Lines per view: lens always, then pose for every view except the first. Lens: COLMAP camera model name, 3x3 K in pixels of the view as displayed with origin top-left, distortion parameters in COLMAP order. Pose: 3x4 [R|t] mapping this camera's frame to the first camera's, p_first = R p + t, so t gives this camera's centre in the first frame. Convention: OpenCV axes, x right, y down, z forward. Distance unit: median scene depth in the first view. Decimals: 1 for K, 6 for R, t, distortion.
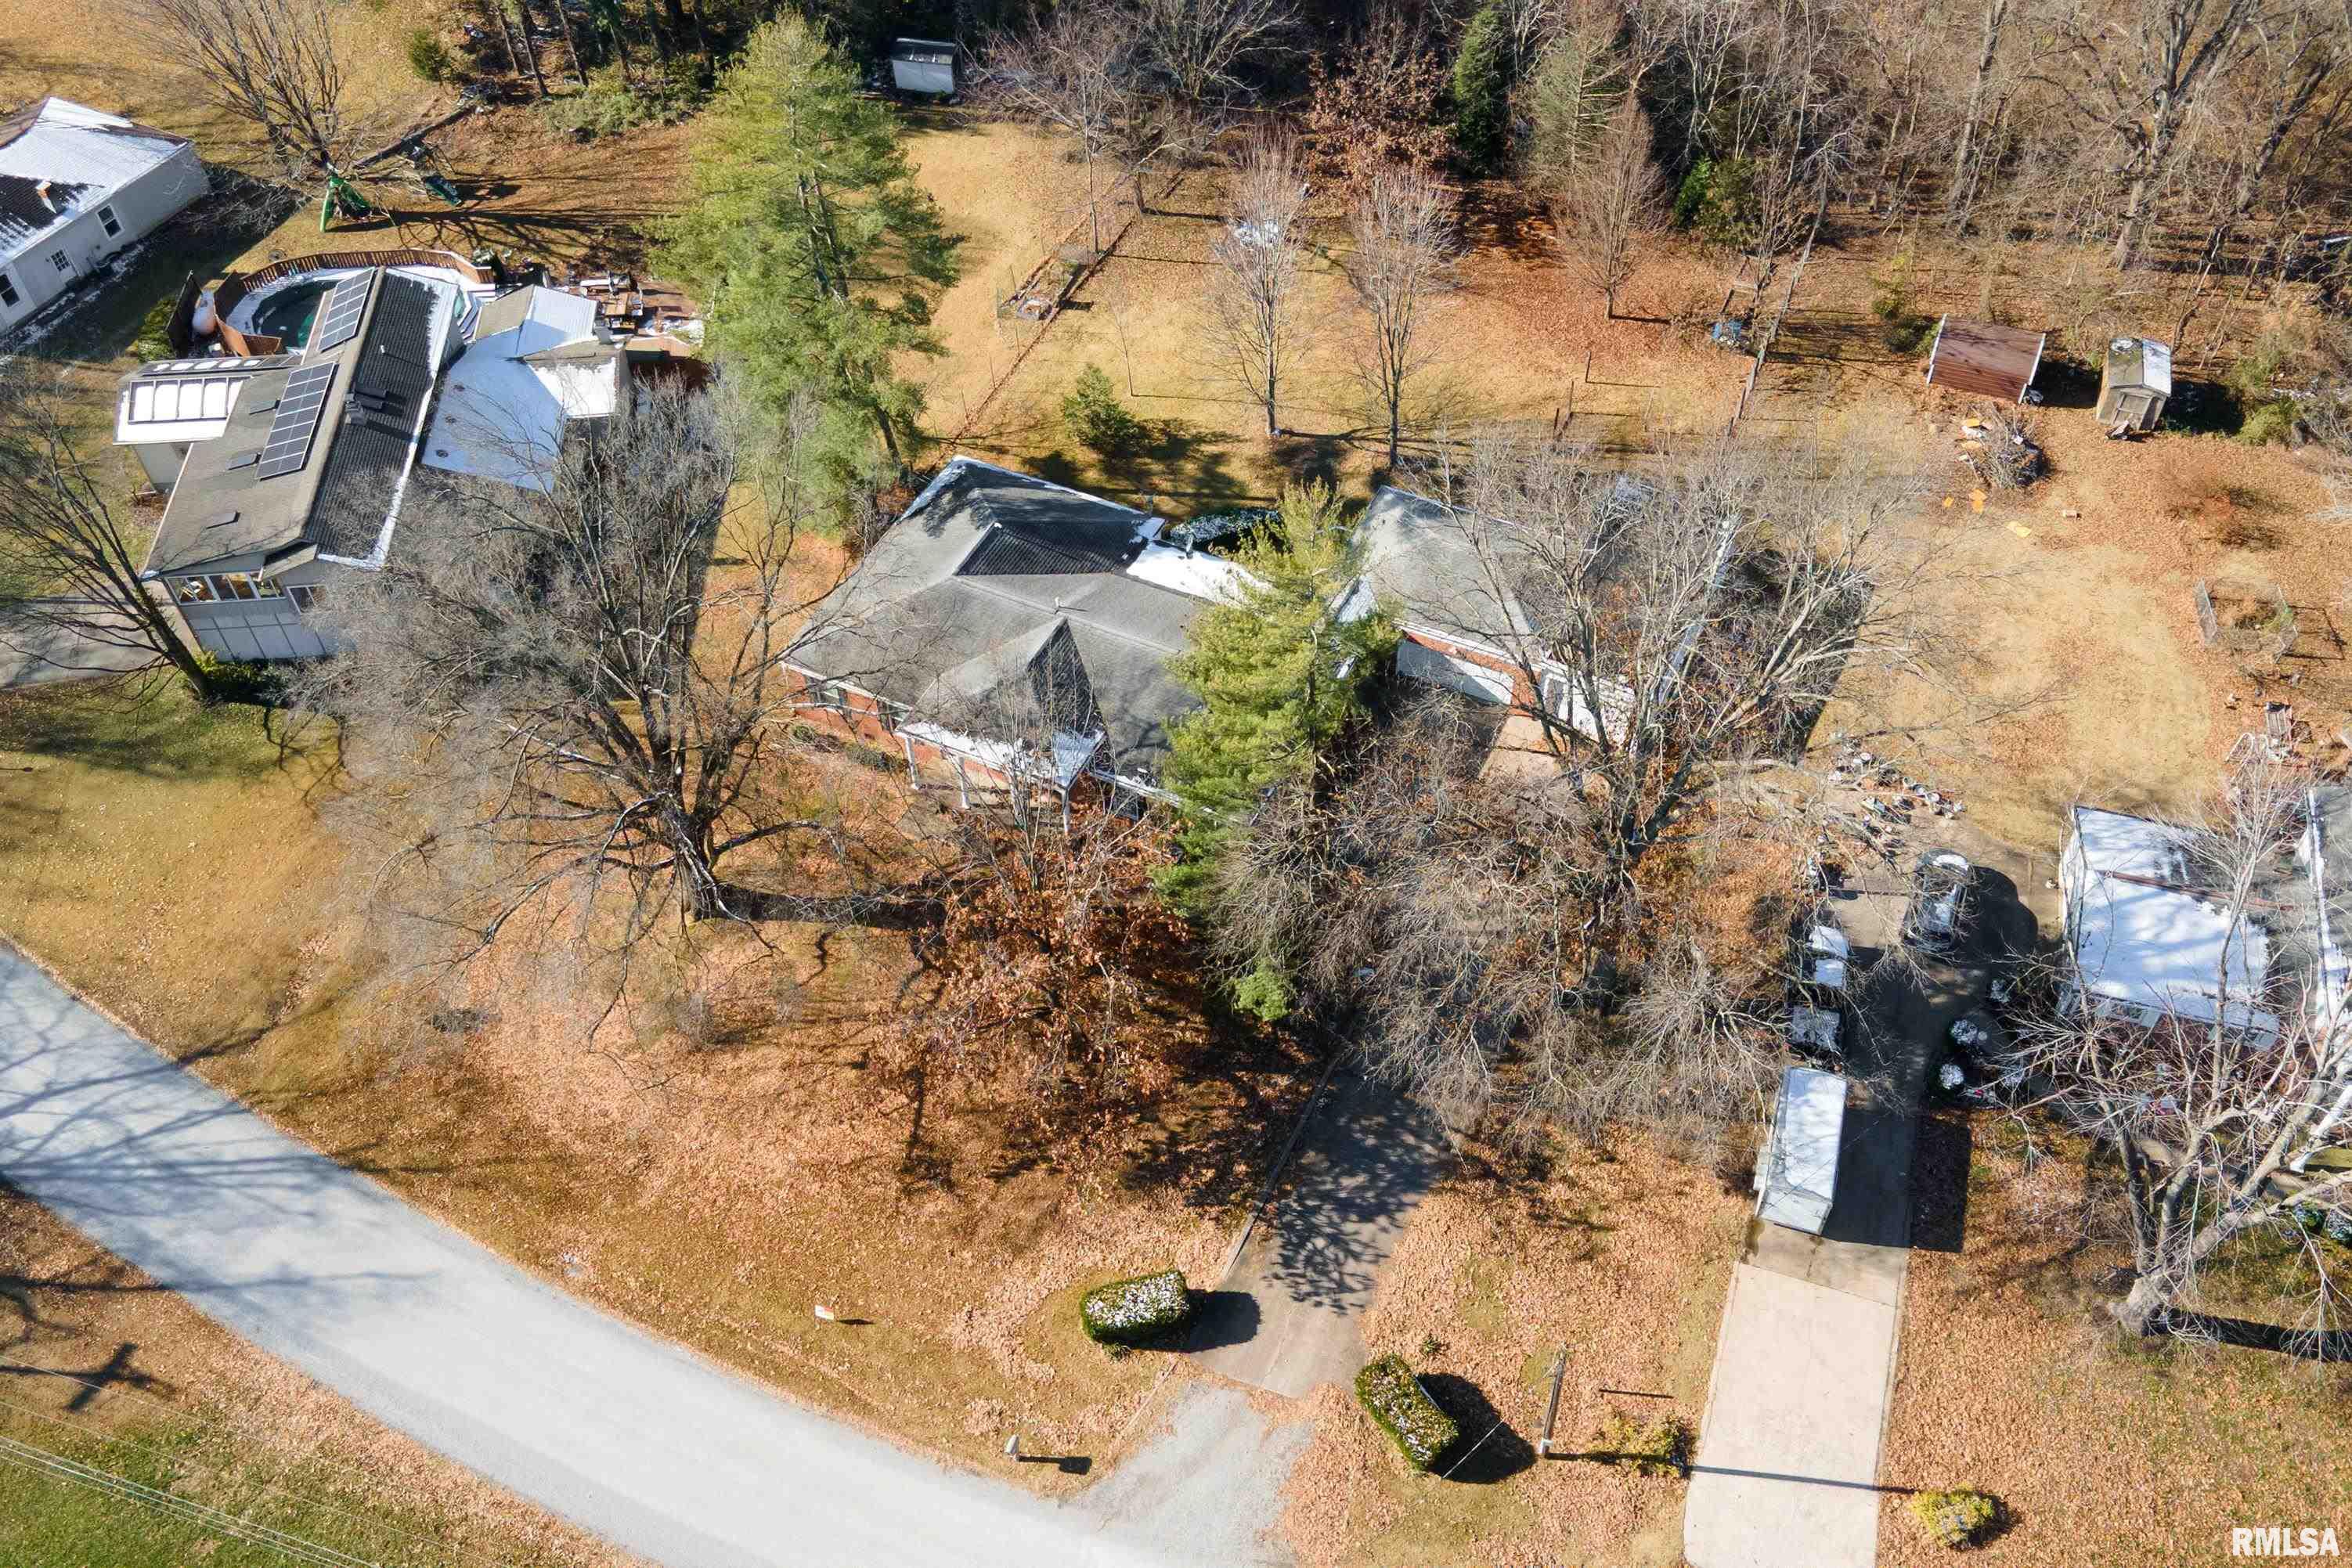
lens RADIAL K [[2015.8, 0, 1183.6], [0, 2015.8, 833.5], [0, 0, 1]] dist [-0.038827, 0.113962]
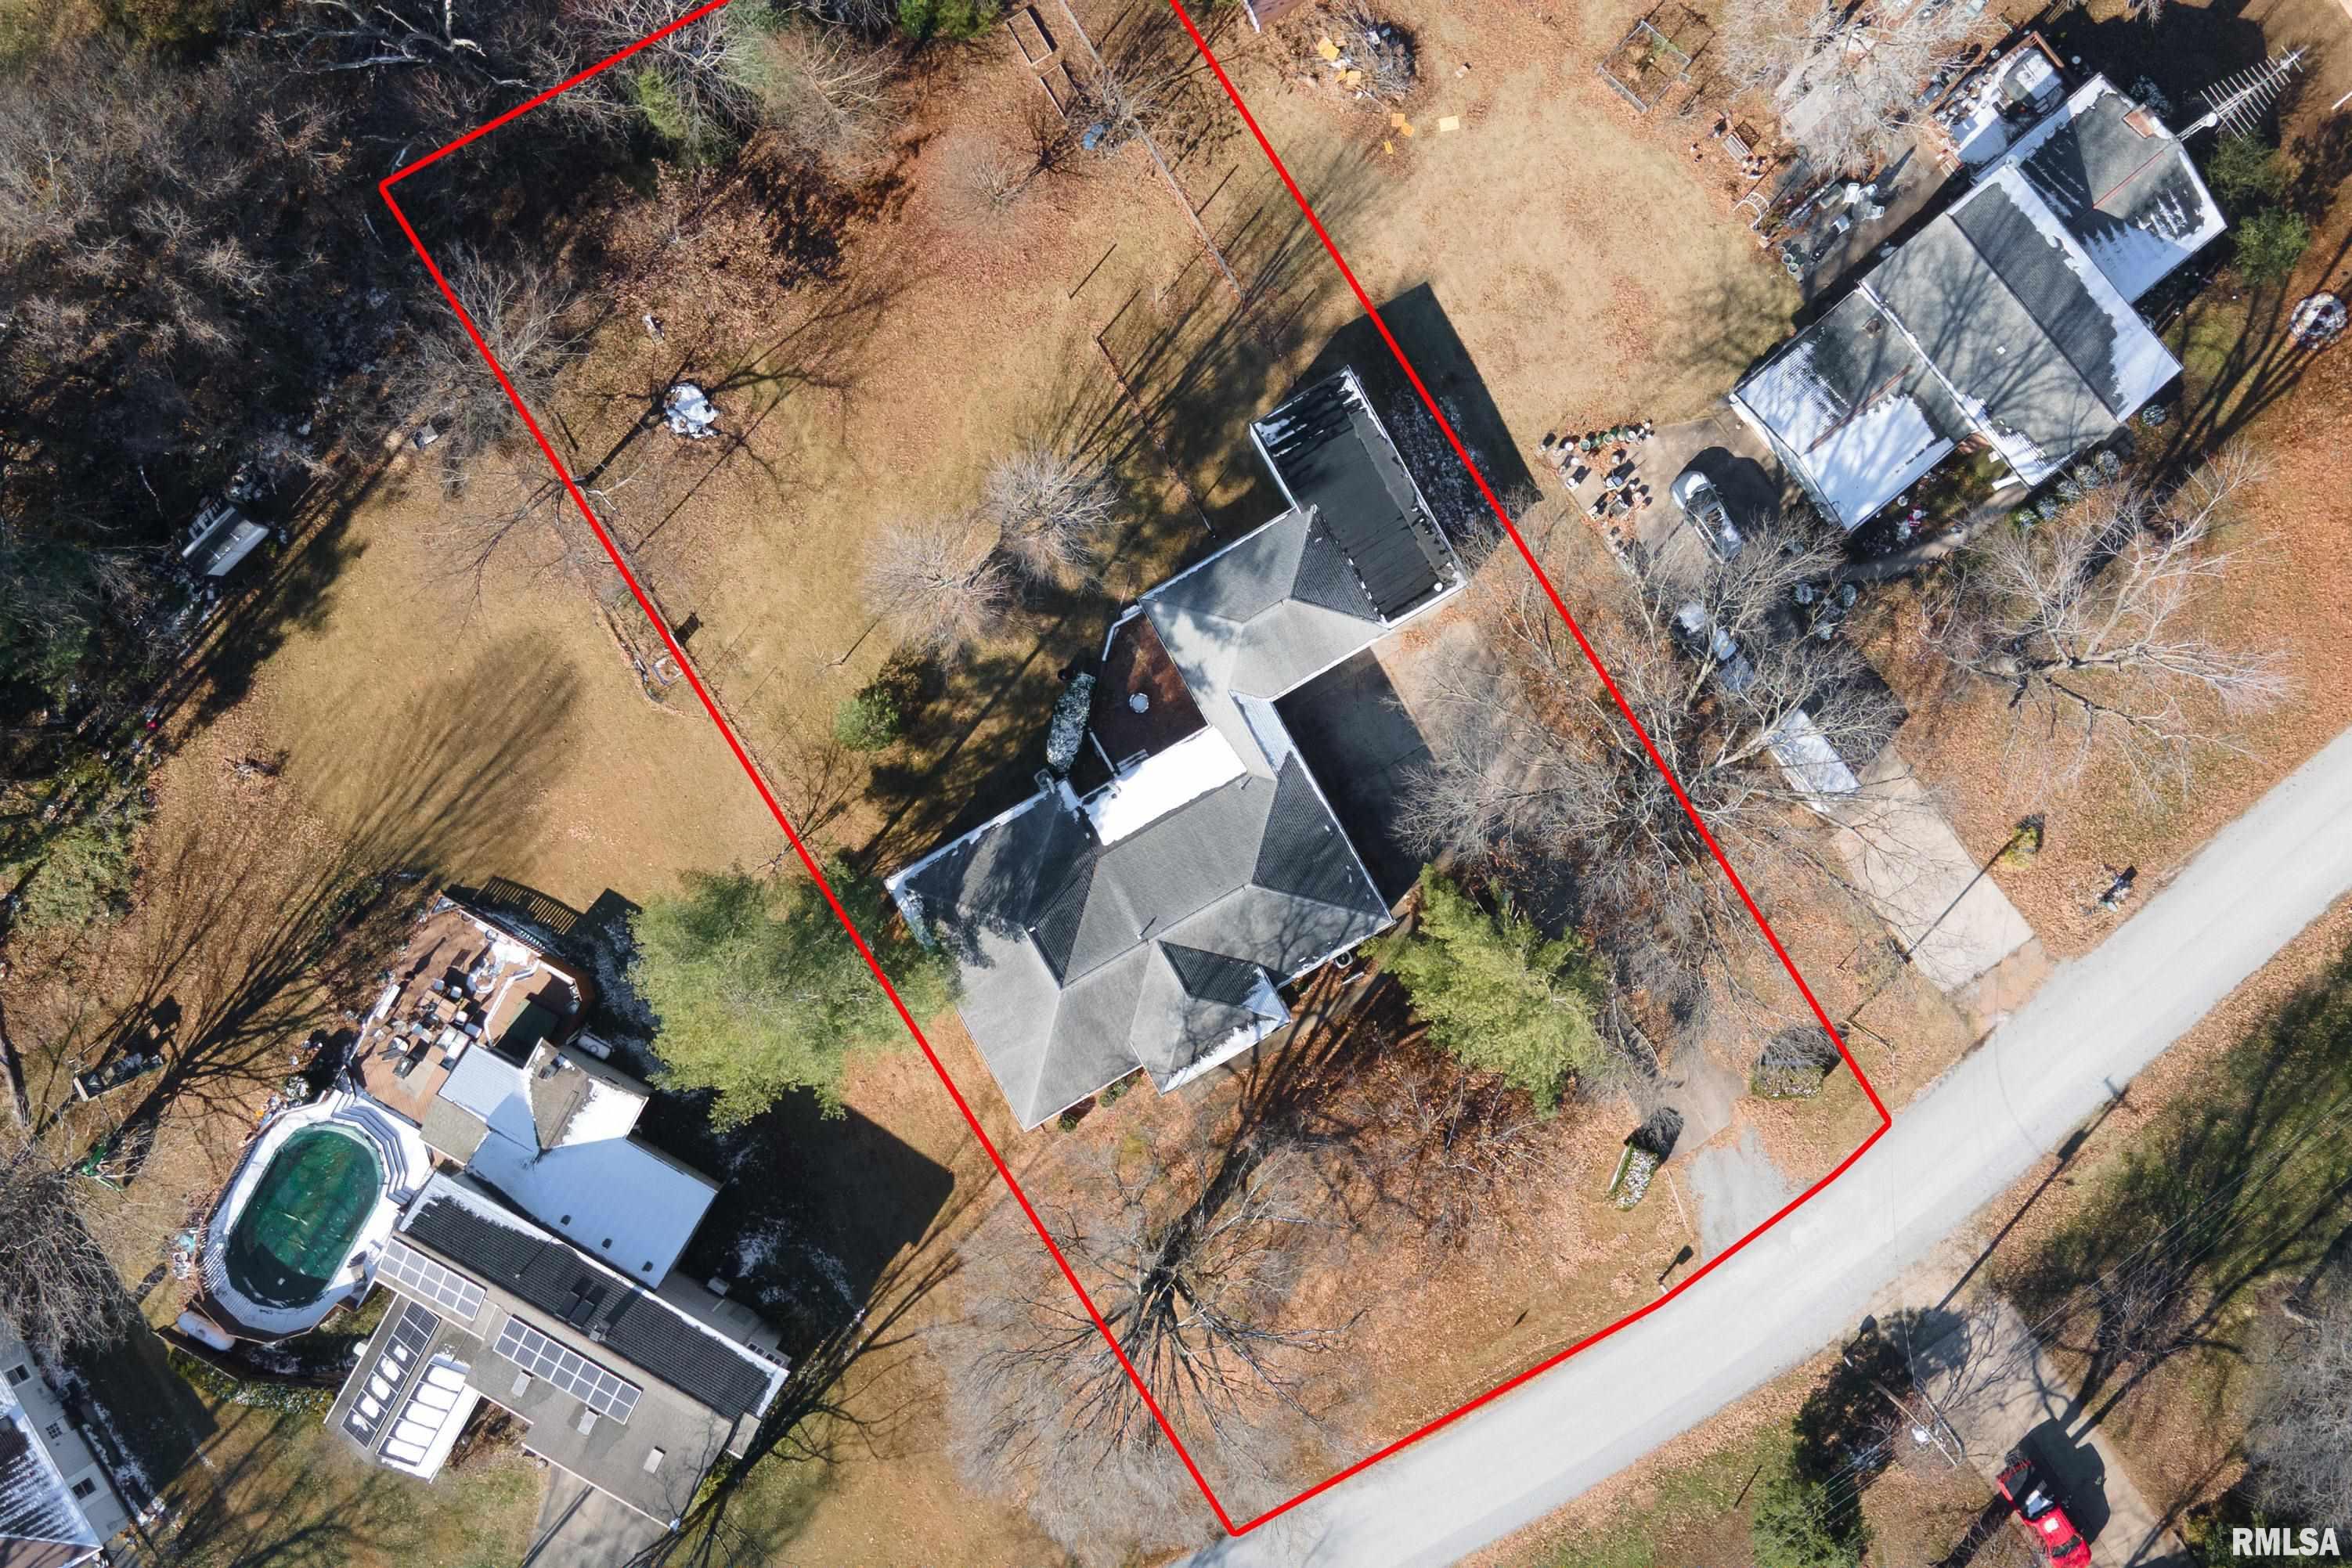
lens RADIAL K [[2015.8, 0, 1183.6], [0, 2015.8, 833.5], [0, 0, 1]] dist [-0.038827, 0.113962]
pose [[0.559676, -0.828173, -0.029868, 0.038095], [0.640636, 0.409514, 0.649525, -0.853817], [-0.525688, -0.382659, 0.759753, 0.073262]]
